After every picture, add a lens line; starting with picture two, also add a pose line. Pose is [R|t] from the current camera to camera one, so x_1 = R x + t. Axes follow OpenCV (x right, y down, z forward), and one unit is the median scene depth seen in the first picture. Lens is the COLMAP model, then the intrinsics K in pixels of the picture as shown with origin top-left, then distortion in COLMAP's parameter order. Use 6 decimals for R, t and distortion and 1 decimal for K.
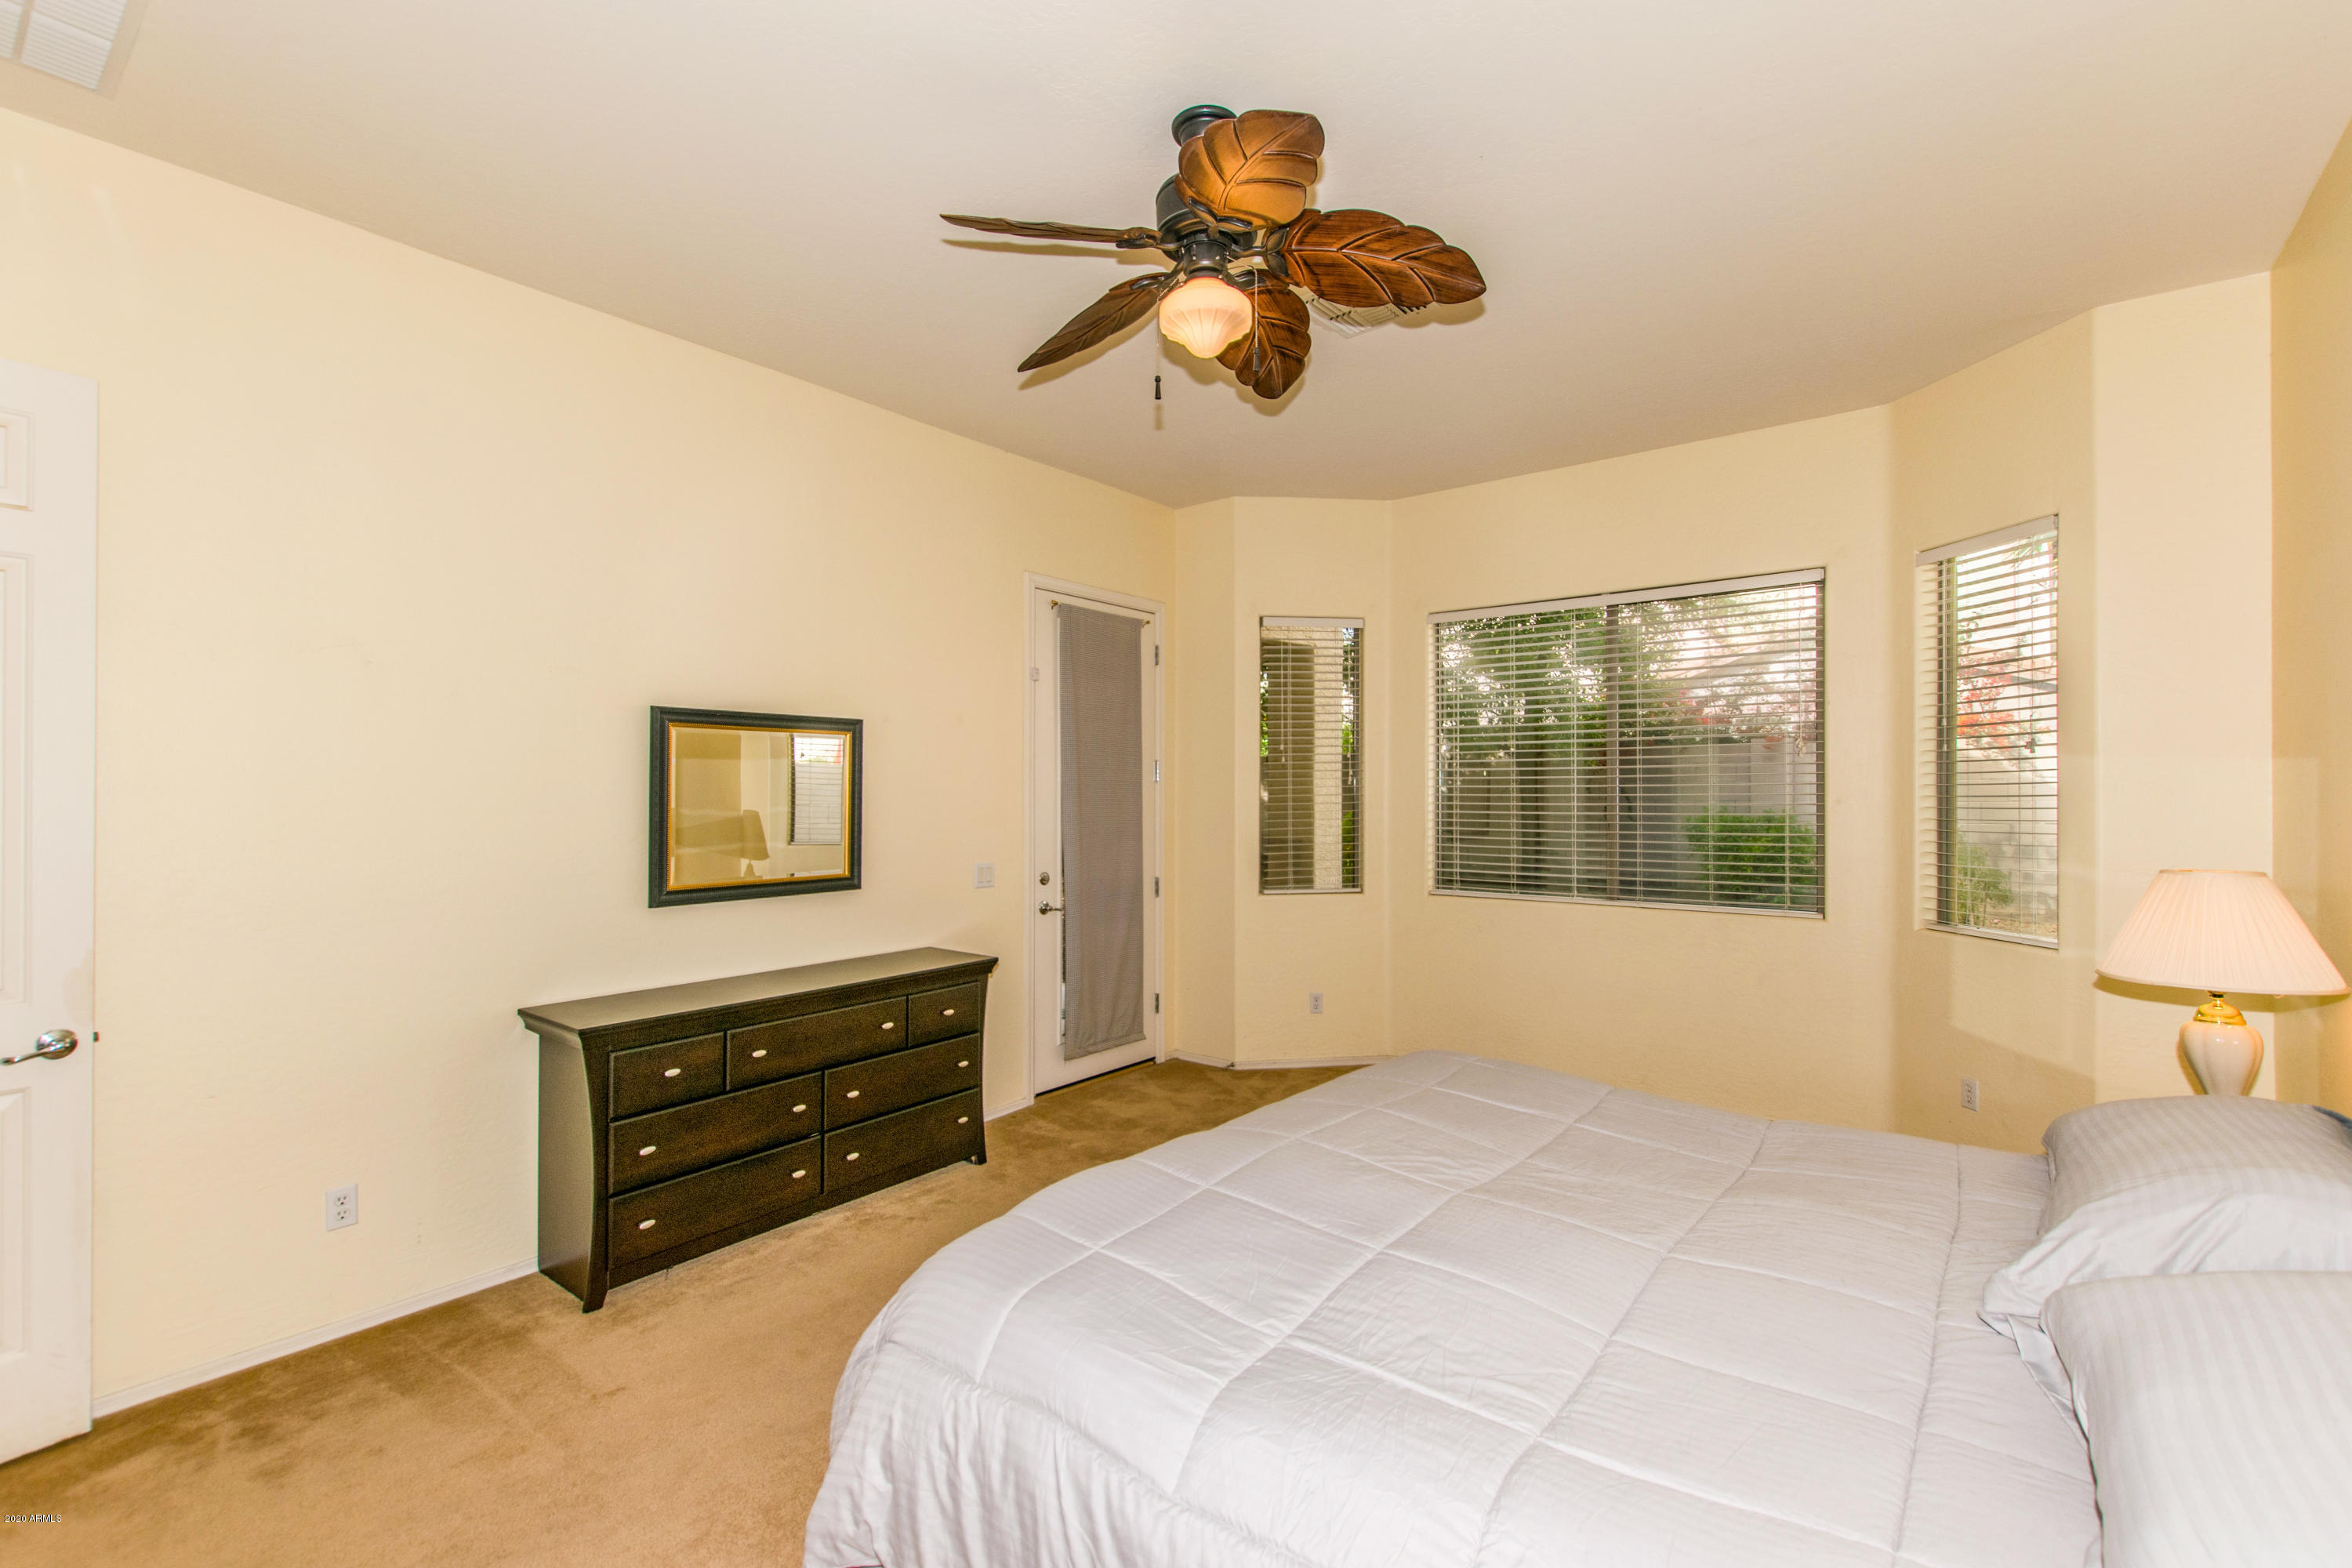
lens RADIAL K [[1028.5, 0, 1176.0], [0, 1028.5, 784.0], [0, 0, 1]] dist [-0.000350, -0.000359]
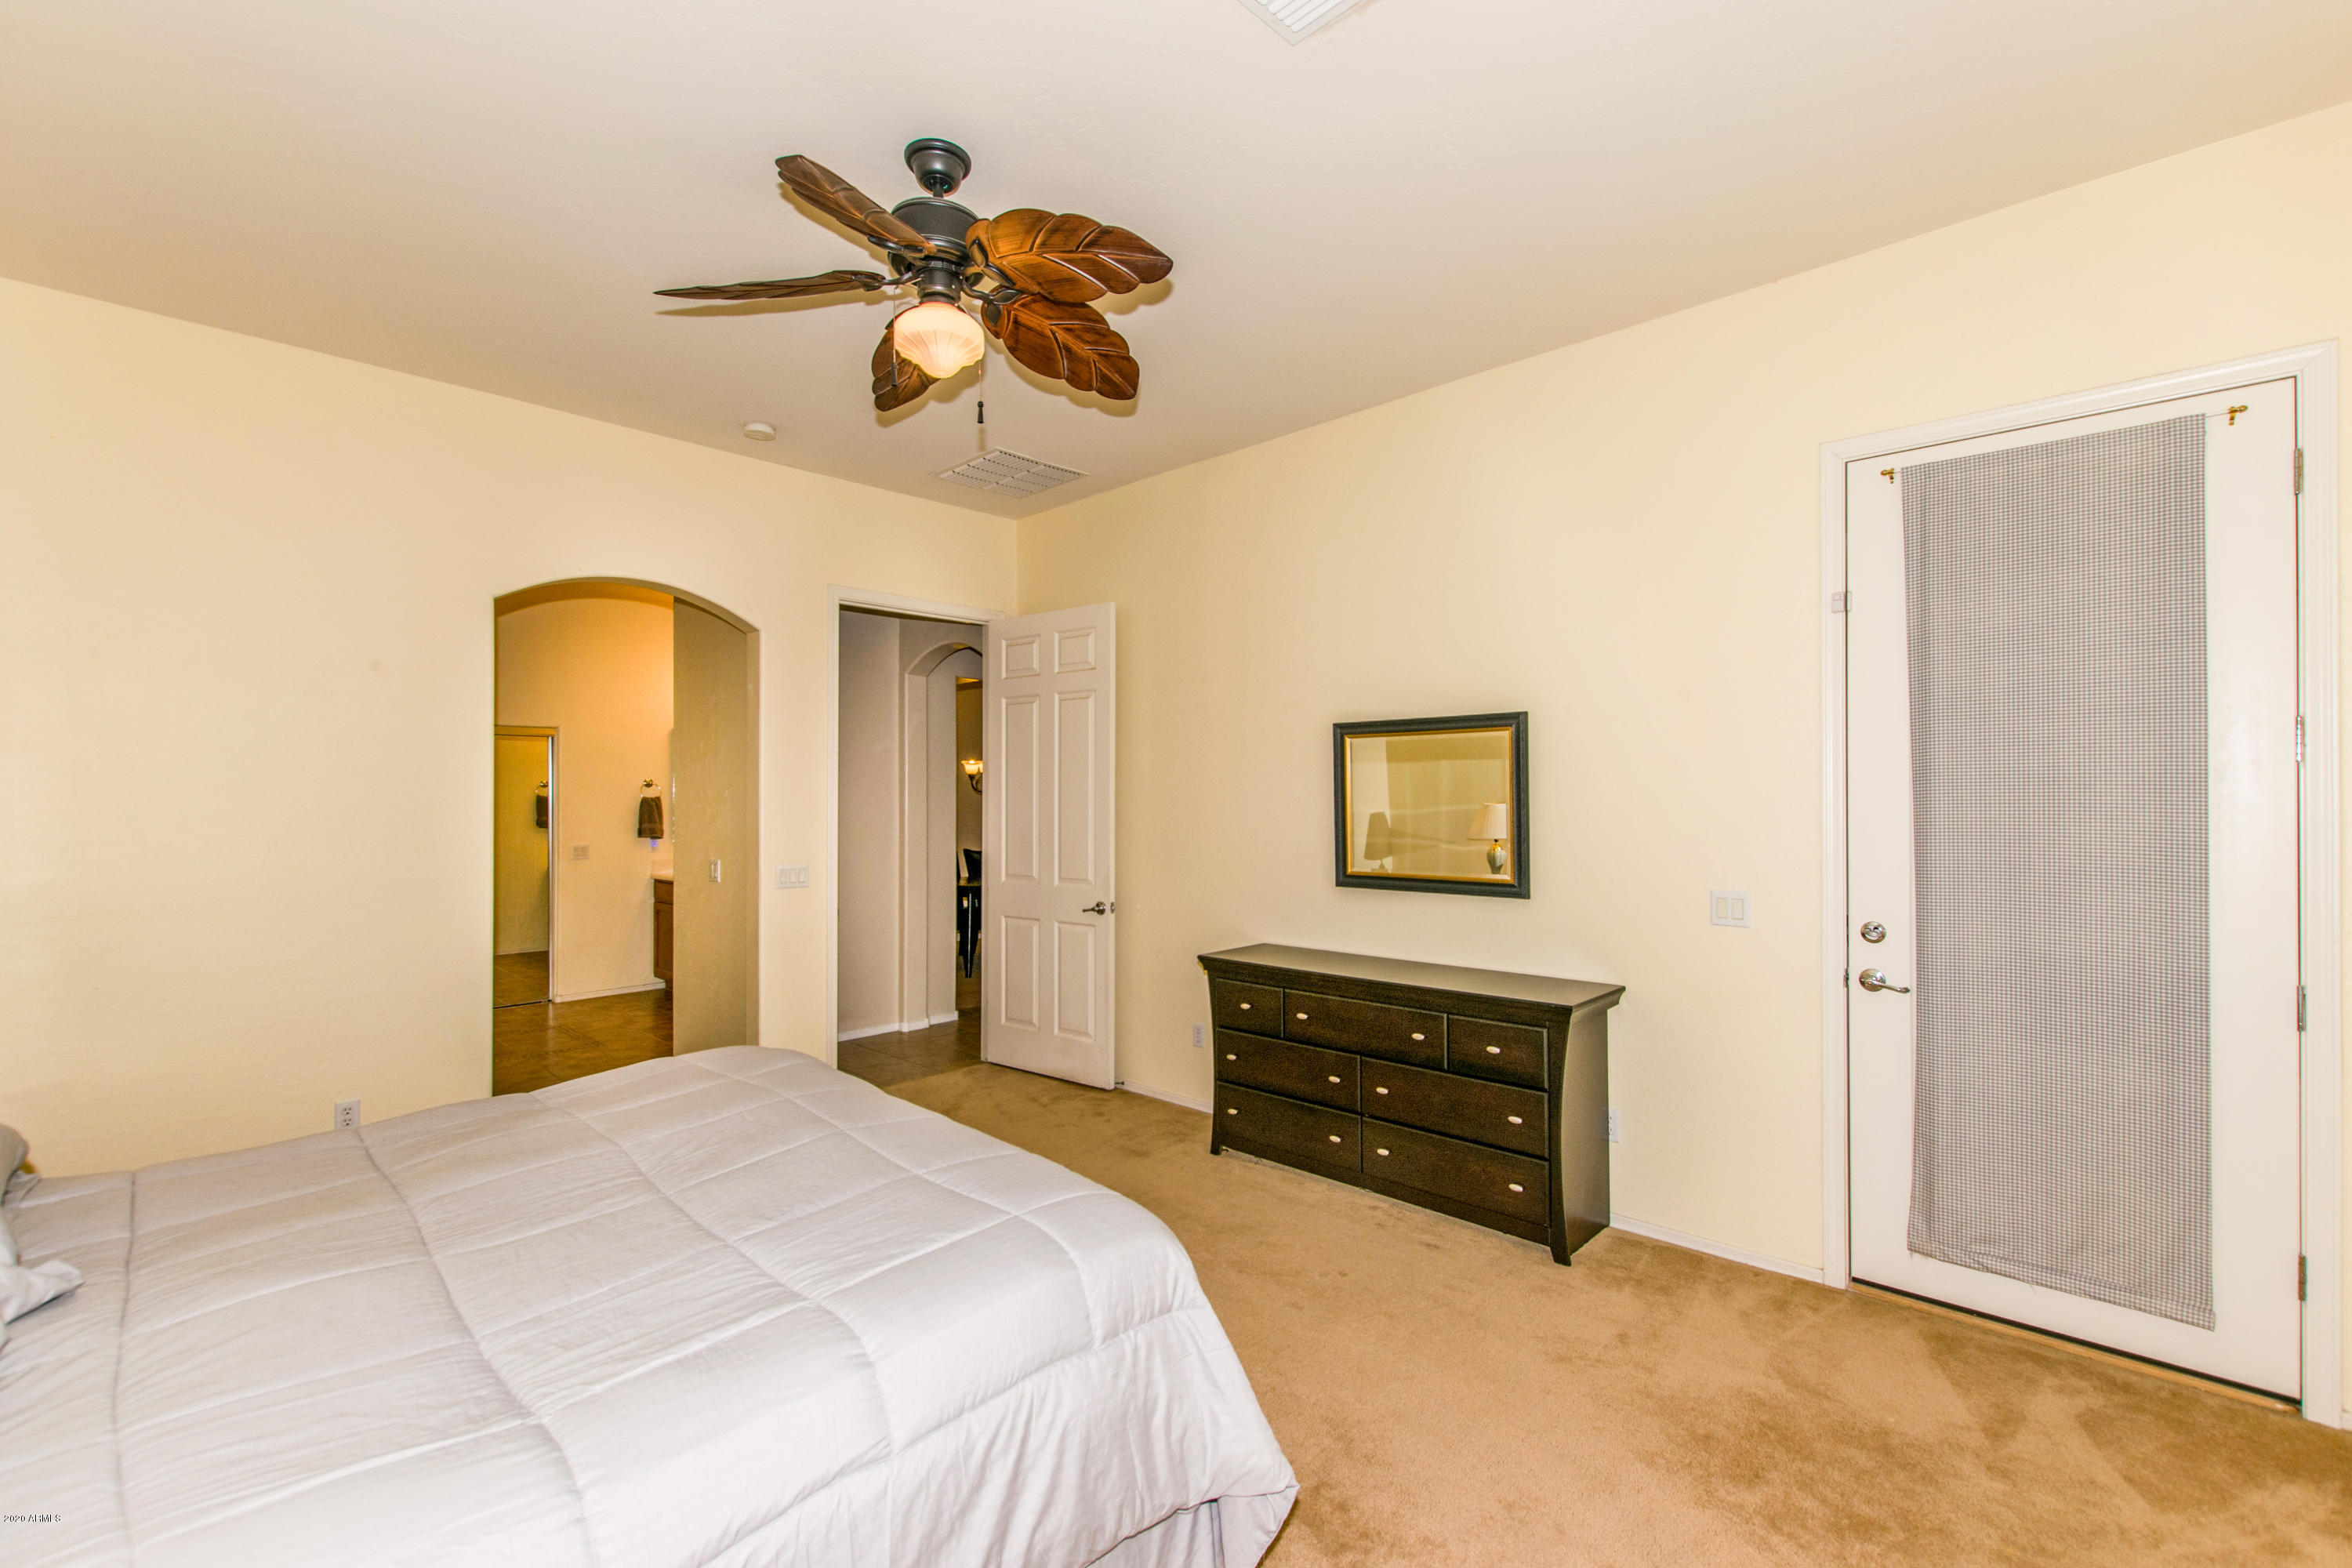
lens RADIAL K [[998.0, 0, 1180.9], [0, 998.0, 791.4], [0, 0, 1]] dist [-0.001429, -0.000565]
pose [[-0.075615, -0.004746, -0.997126, 0.651259], [0.011102, 0.999923, -0.005601, 0.009717], [0.997075, -0.011493, -0.075557, 0.839067]]
